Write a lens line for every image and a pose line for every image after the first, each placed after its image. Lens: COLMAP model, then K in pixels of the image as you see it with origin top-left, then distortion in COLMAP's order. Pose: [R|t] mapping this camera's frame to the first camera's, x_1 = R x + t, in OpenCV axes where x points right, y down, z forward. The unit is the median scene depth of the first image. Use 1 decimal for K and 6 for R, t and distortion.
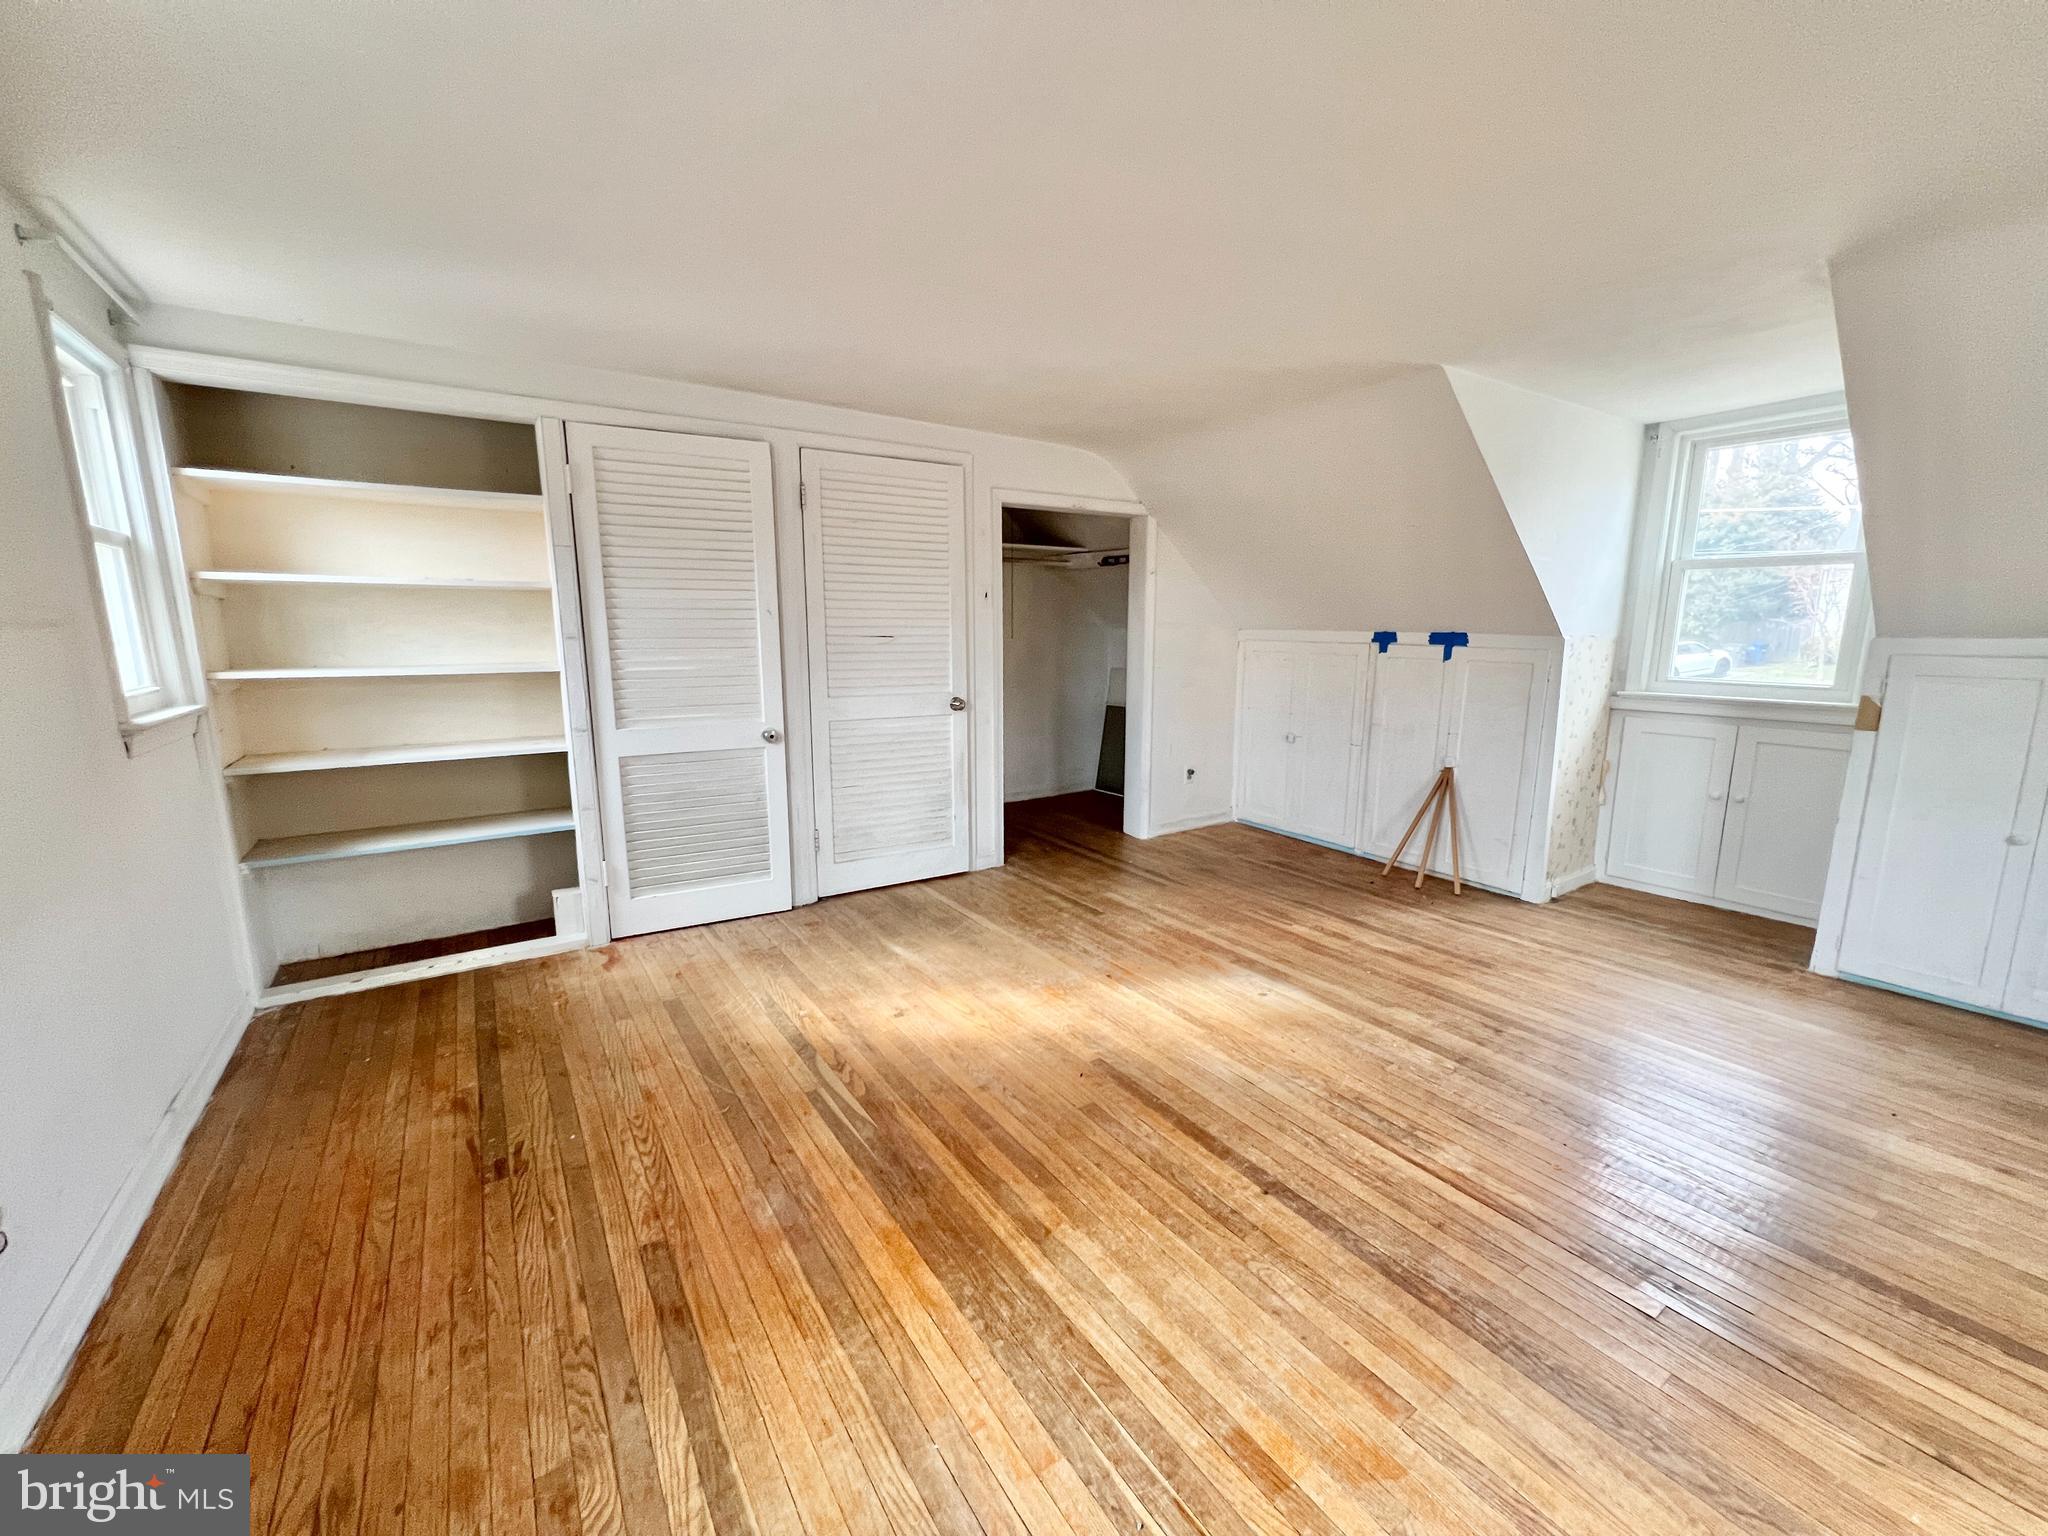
lens RADIAL K [[816.9, 0, 1019.0], [0, 816.9, 773.9], [0, 0, 1]] dist [-0.001761, 0.000735]
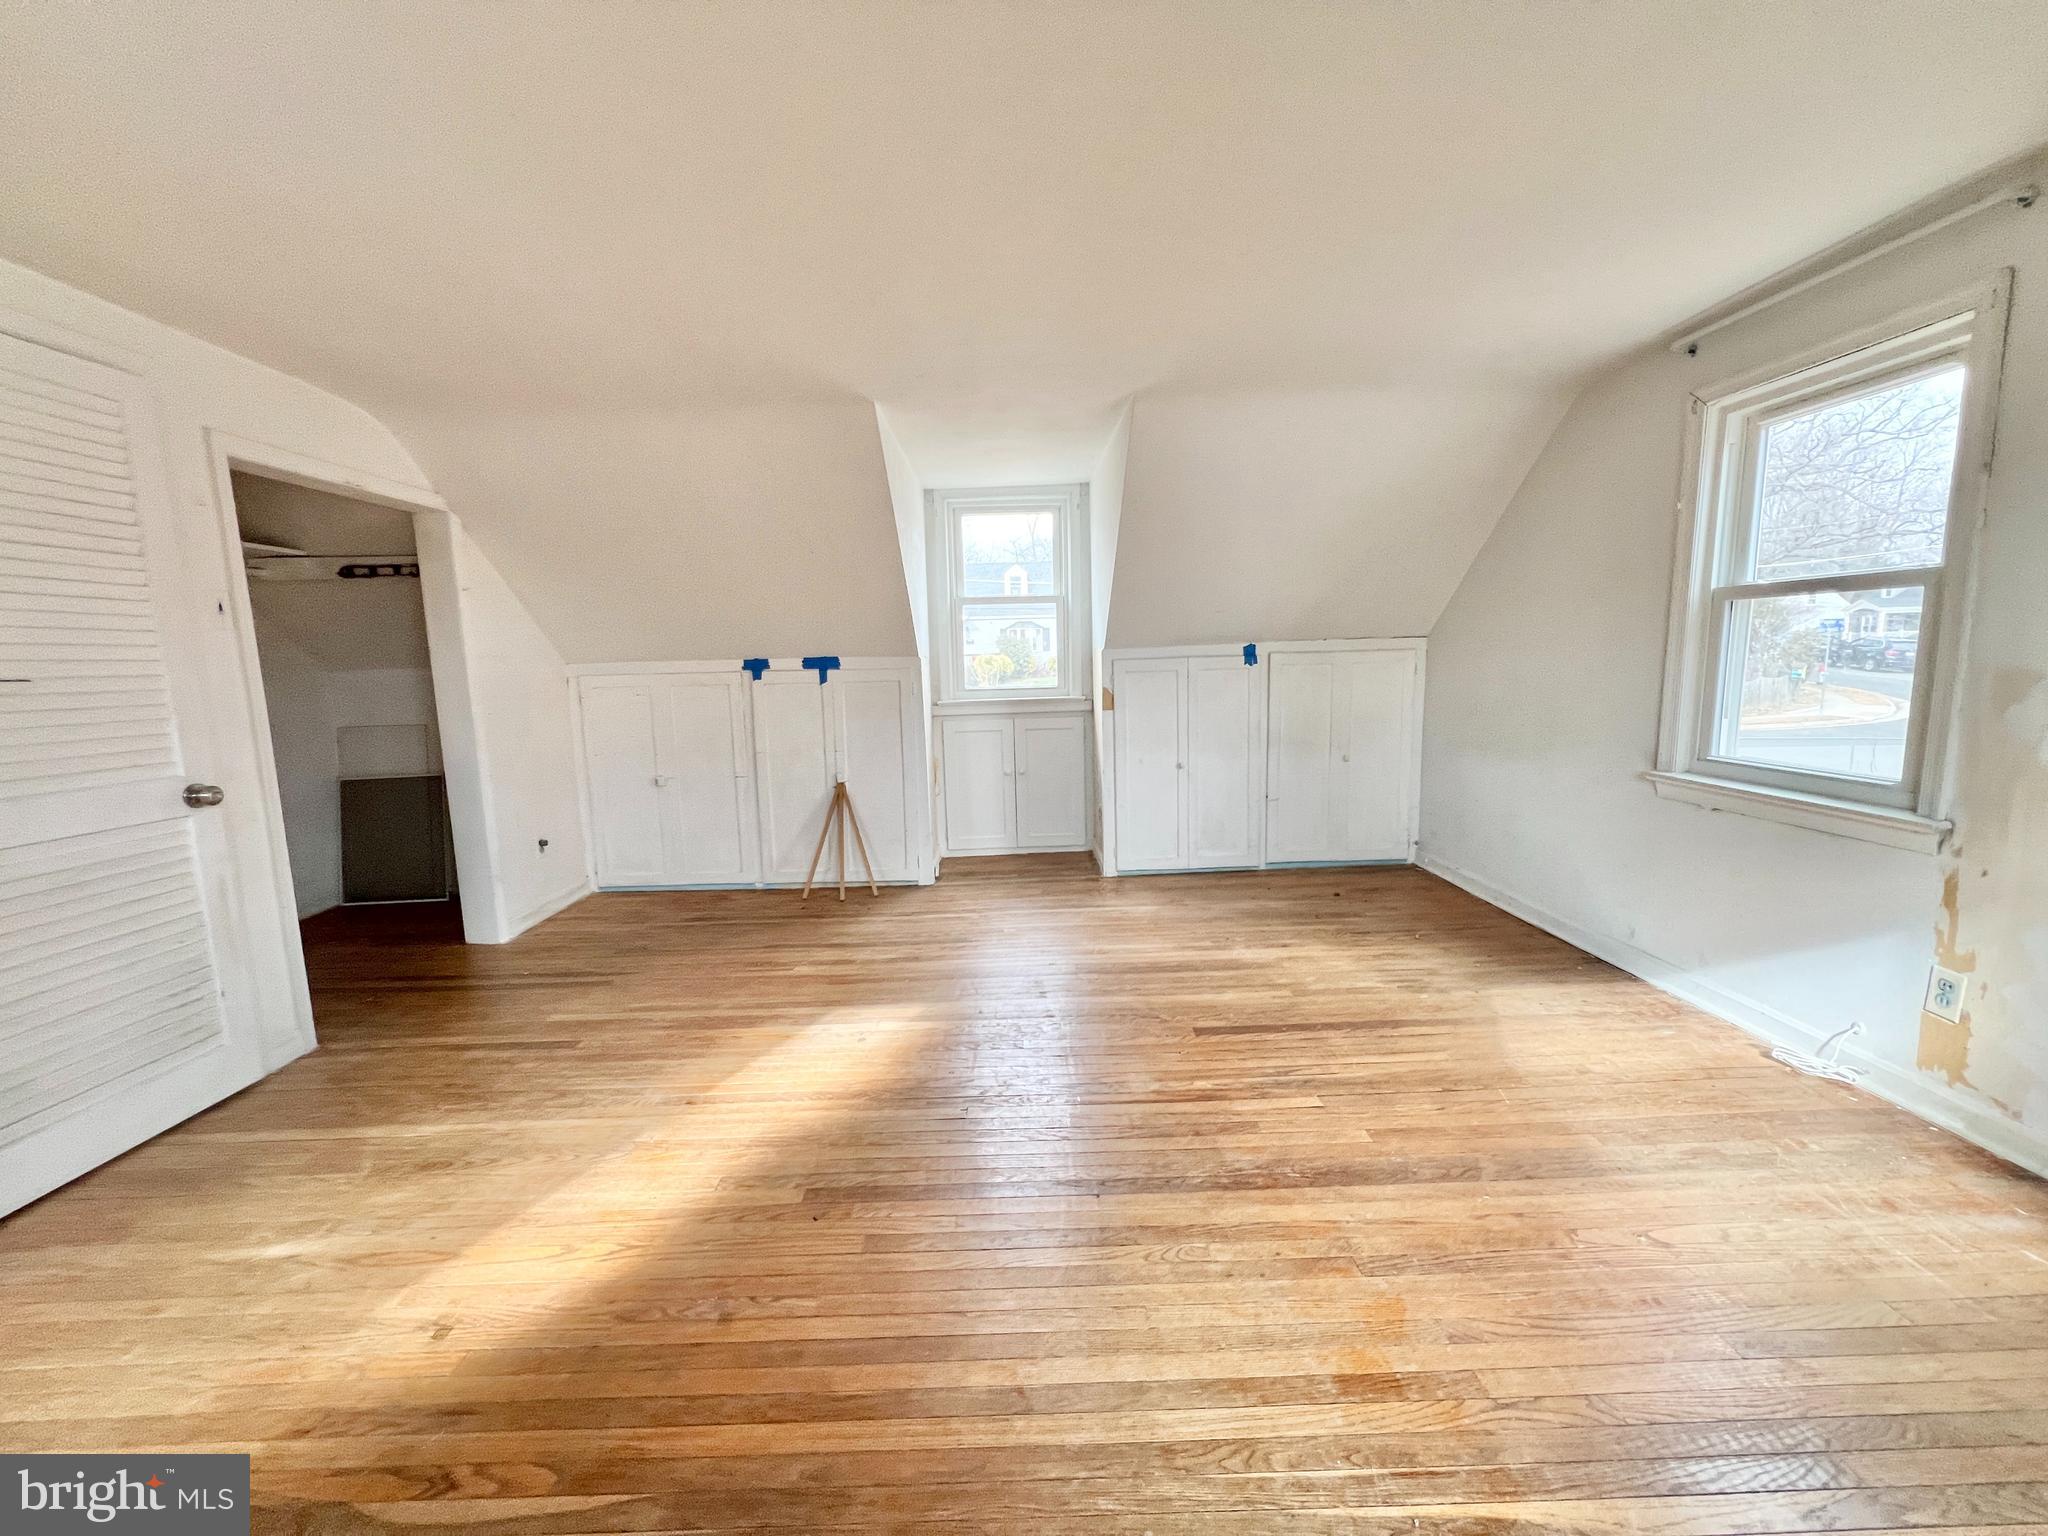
lens RADIAL K [[816.9, 0, 1023.6], [0, 816.9, 768.1], [0, 0, 1]] dist [-0.001761, 0.000735]
pose [[0.545713, -0.129261, 0.827943, -0.251185], [0.181610, 0.982792, 0.033734, -0.021491], [-0.818056, 0.131954, 0.559797, 0.231317]]
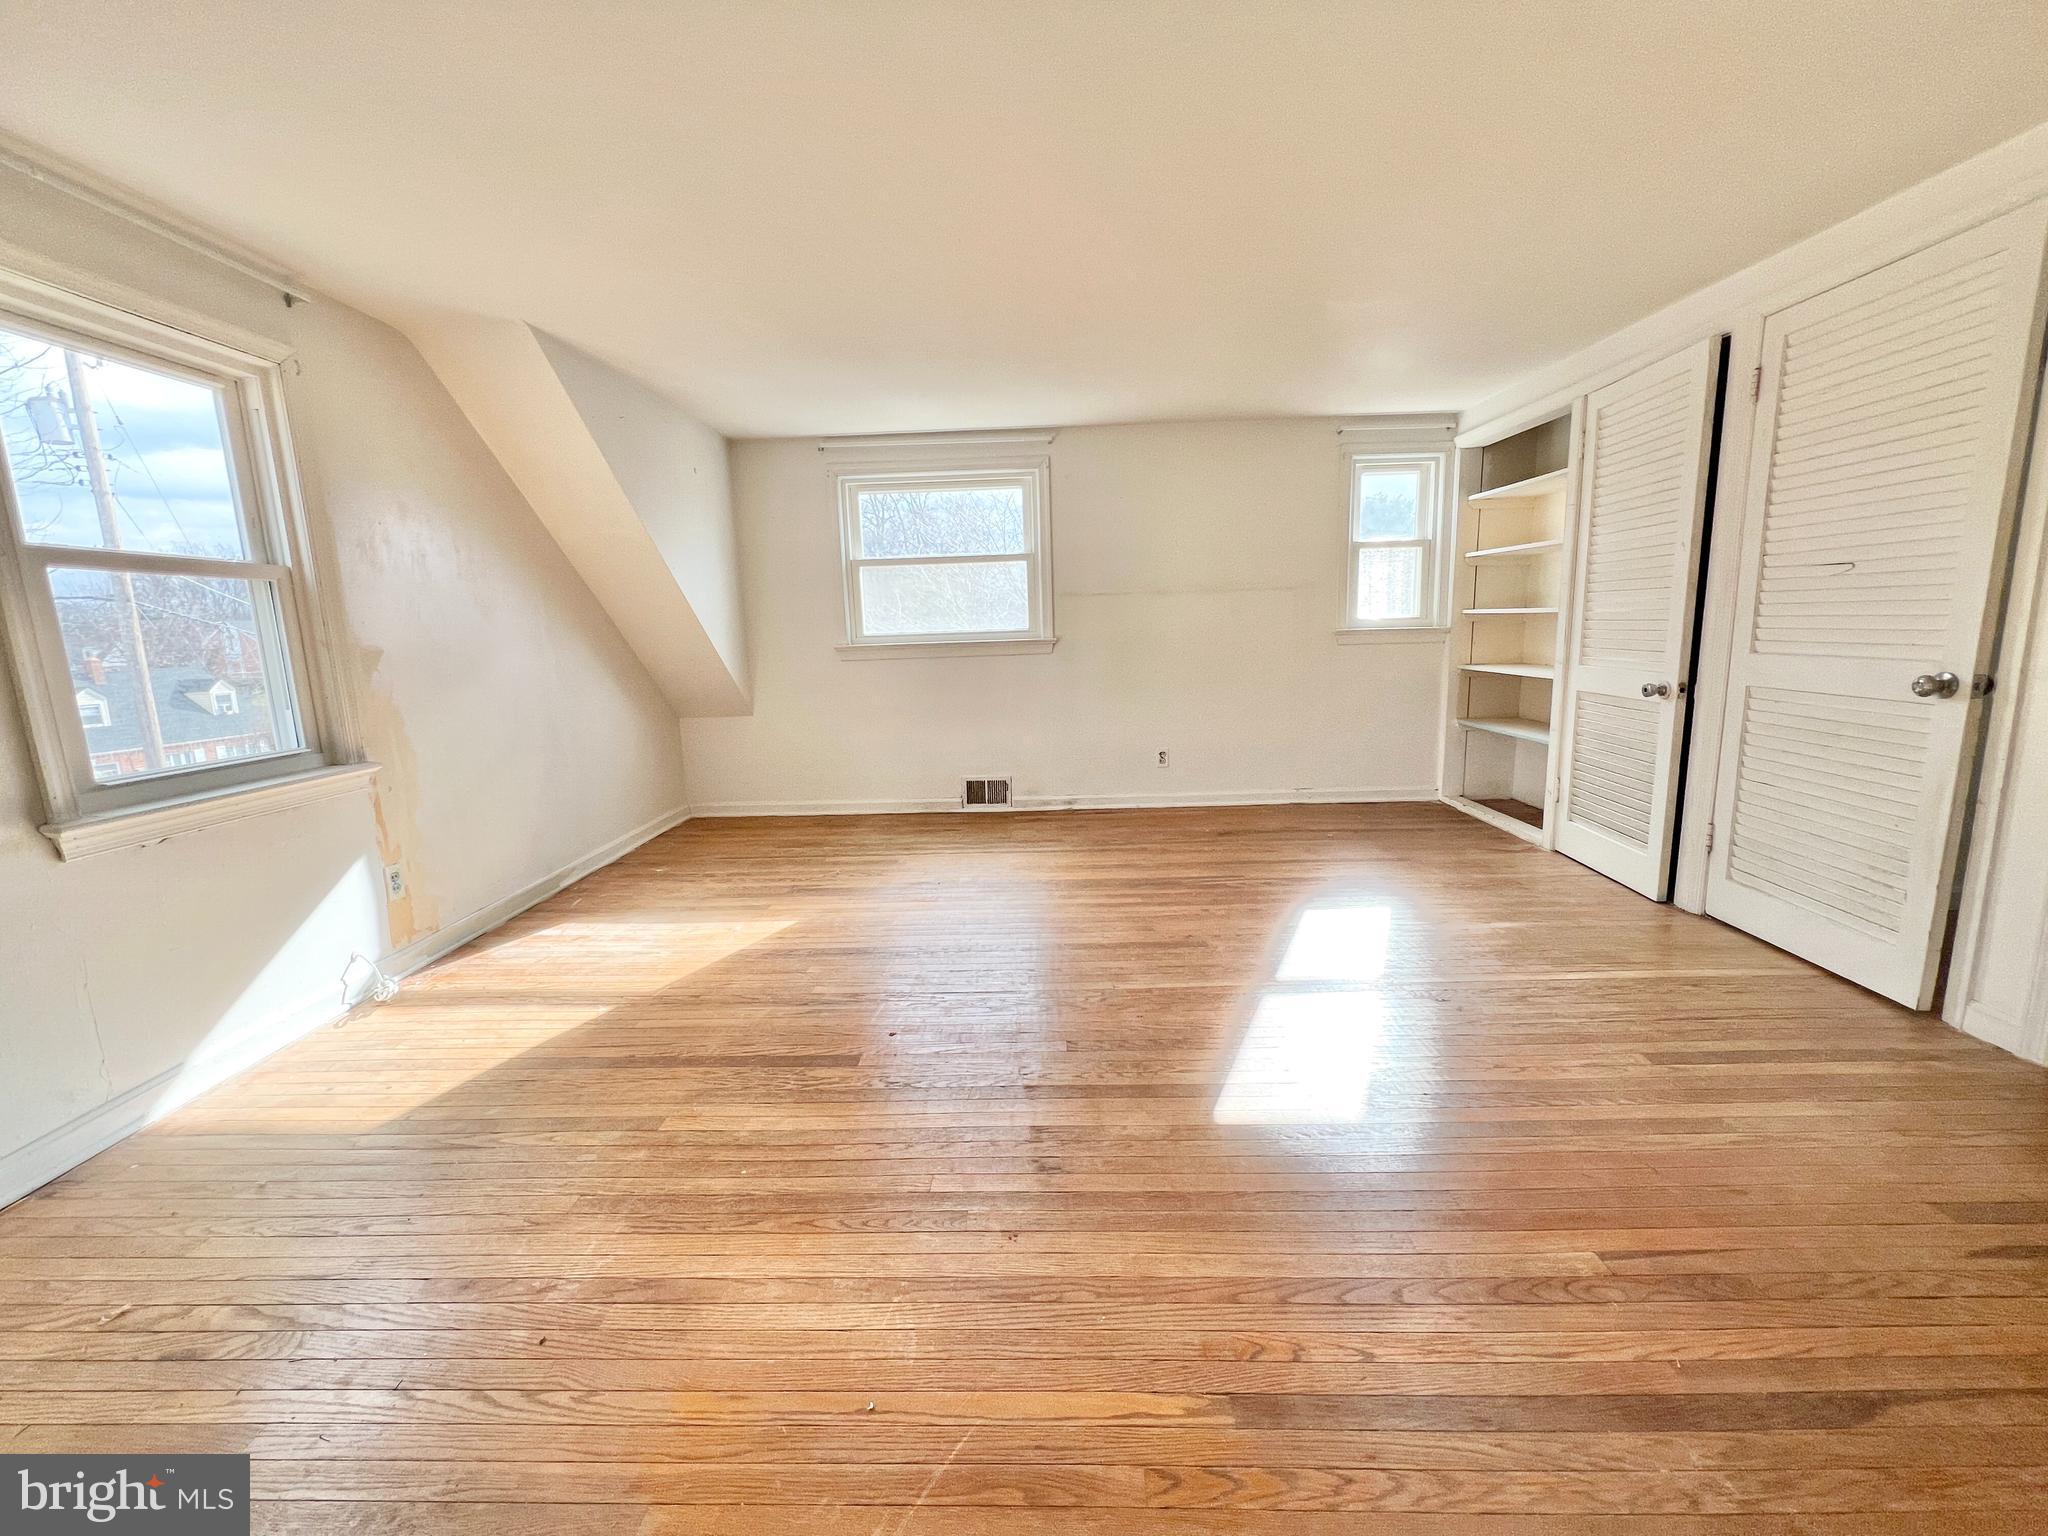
lens RADIAL K [[826.9, 0, 1017.0], [0, 826.9, 768.0], [0, 0, 1]] dist [0.003122, -0.000047]
pose [[-0.583145, 0.154451, -0.797551, 0.769202], [-0.117212, 0.955491, 0.270738, -0.119716], [0.803868, 0.251362, -0.539086, 0.899458]]
